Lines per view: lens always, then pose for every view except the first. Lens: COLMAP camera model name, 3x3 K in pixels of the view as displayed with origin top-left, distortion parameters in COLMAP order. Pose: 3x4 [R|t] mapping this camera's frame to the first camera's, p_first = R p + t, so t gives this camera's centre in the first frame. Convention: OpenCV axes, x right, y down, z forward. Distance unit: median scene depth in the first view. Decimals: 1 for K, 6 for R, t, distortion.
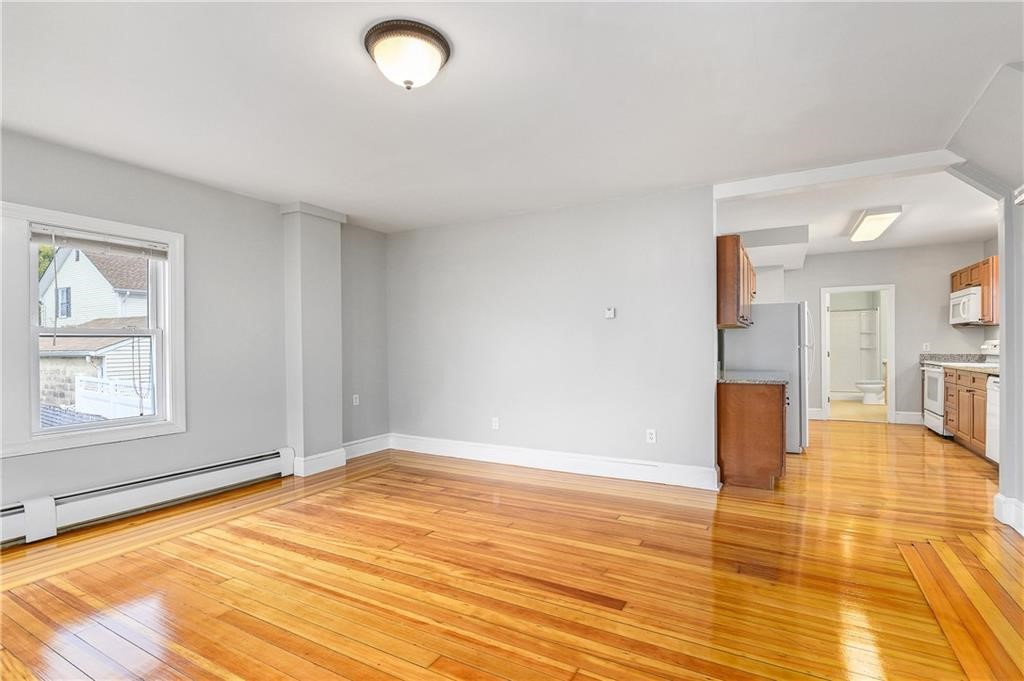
lens RADIAL K [[416.9, 0, 512.0], [0, 416.9, 349.6], [0, 0, 1]] dist [0.000297, 0.000042]
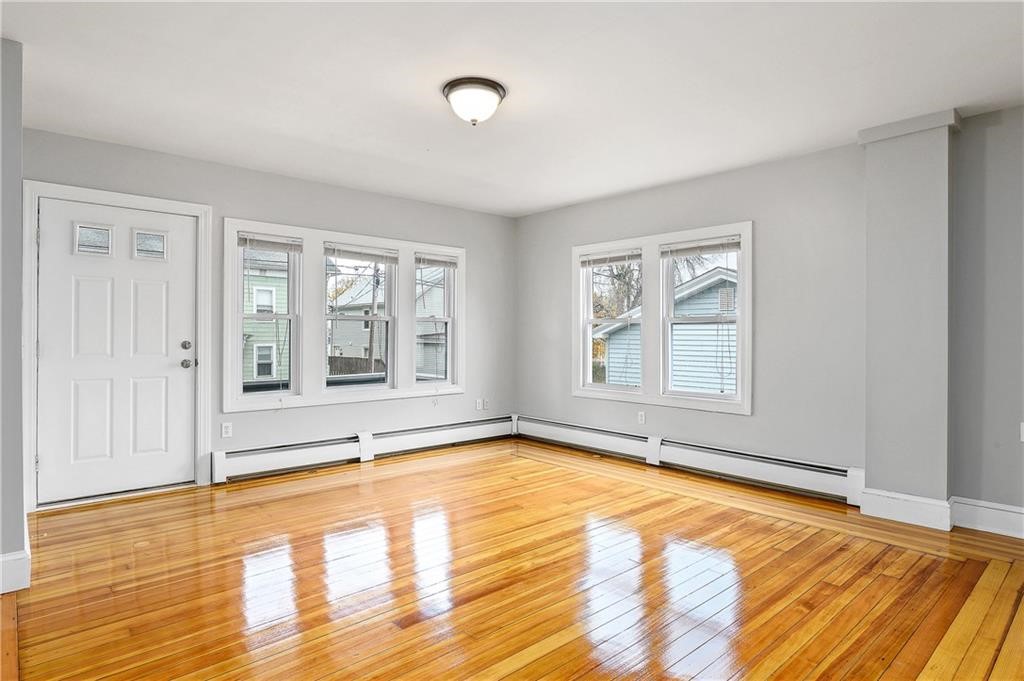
lens RADIAL K [[556.3, 0, 512.0], [0, 556.3, 340.5], [0, 0, 1]] dist [0.001029, -0.000045]
pose [[-0.249640, 0.014322, -0.968233, 0.774805], [-0.002548, 0.999877, 0.015448, -0.009579], [0.968335, 0.006324, -0.249573, 0.874361]]
